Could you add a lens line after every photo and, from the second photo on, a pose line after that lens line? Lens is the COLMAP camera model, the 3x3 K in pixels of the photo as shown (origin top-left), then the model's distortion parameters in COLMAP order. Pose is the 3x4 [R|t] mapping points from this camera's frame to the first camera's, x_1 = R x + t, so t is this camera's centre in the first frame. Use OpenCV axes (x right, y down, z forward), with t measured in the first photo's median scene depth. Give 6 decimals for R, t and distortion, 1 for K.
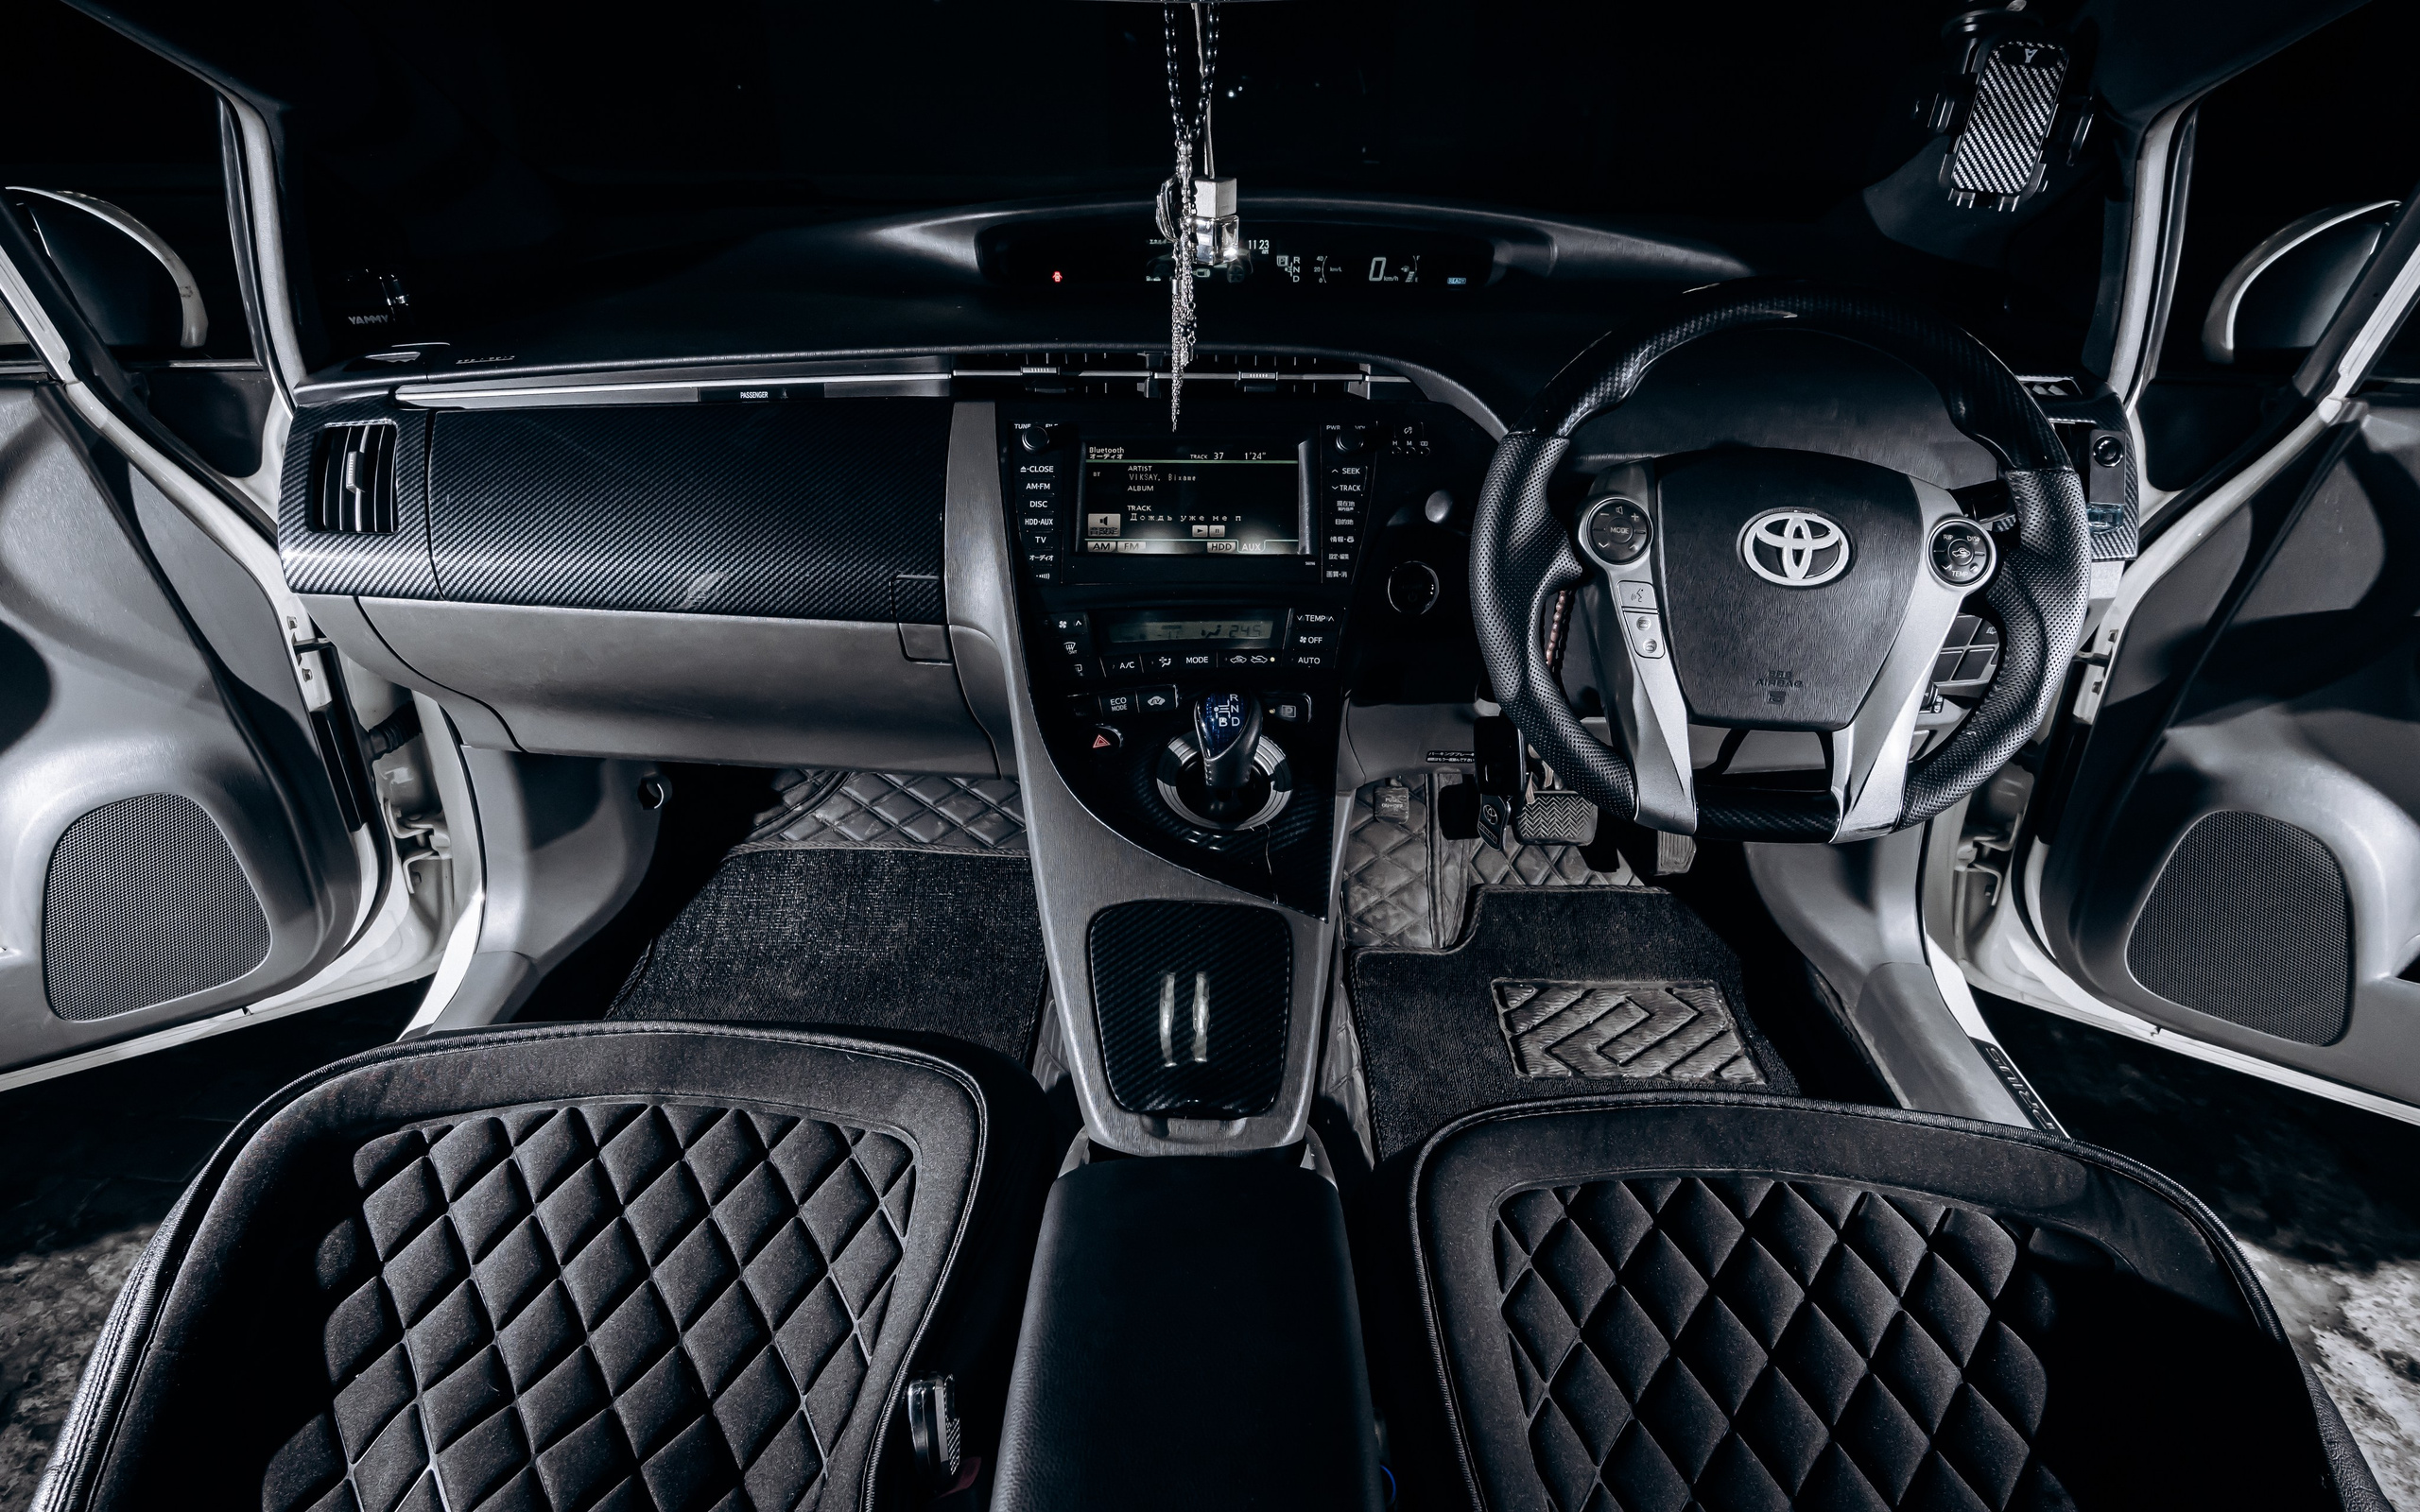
lens RADIAL K [[1265.8, 0, 1215.0], [0, 1265.8, 740.7], [0, 0, 1]] dist [-0.034328, -0.000183]
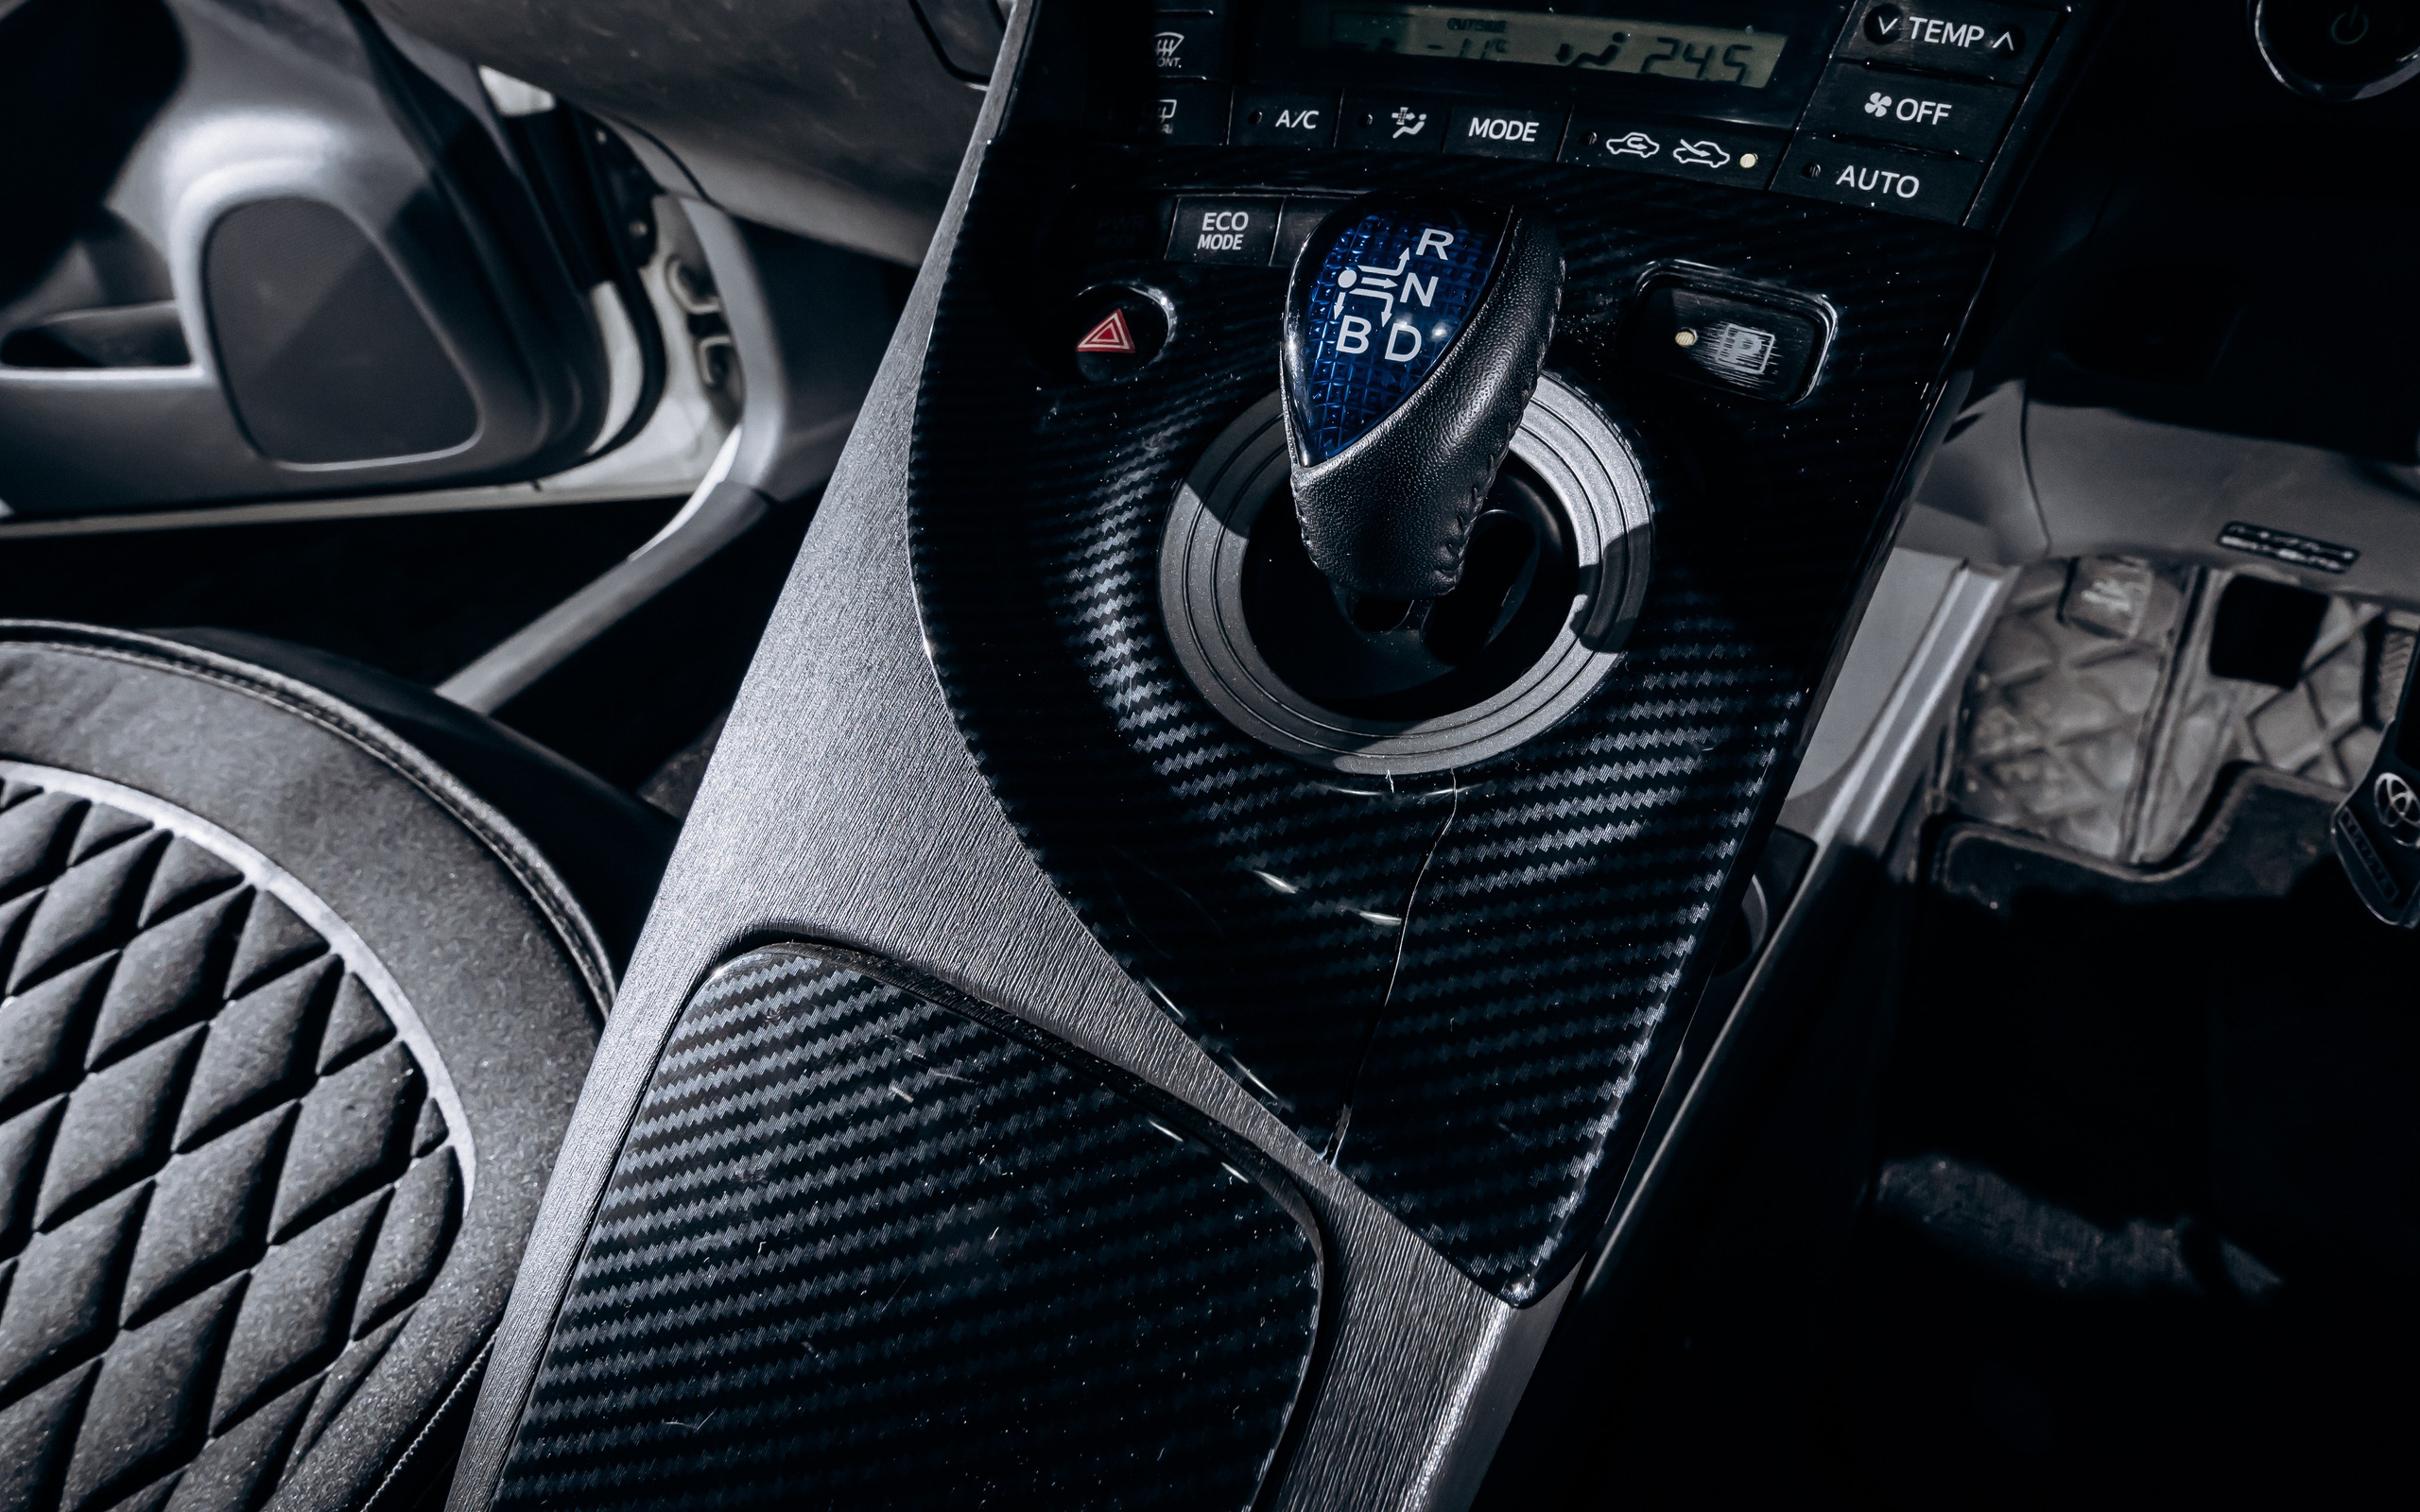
lens RADIAL K [[1329.6, 0, 1359.7], [0, 1329.6, 586.4], [0, 0, 1]] dist [0.000451, -0.052020]
pose [[0.900929, 0.247321, -0.356595, 0.090647], [-0.175703, 0.959229, 0.221376, -0.020901], [0.396807, -0.136790, 0.907652, 0.628583]]
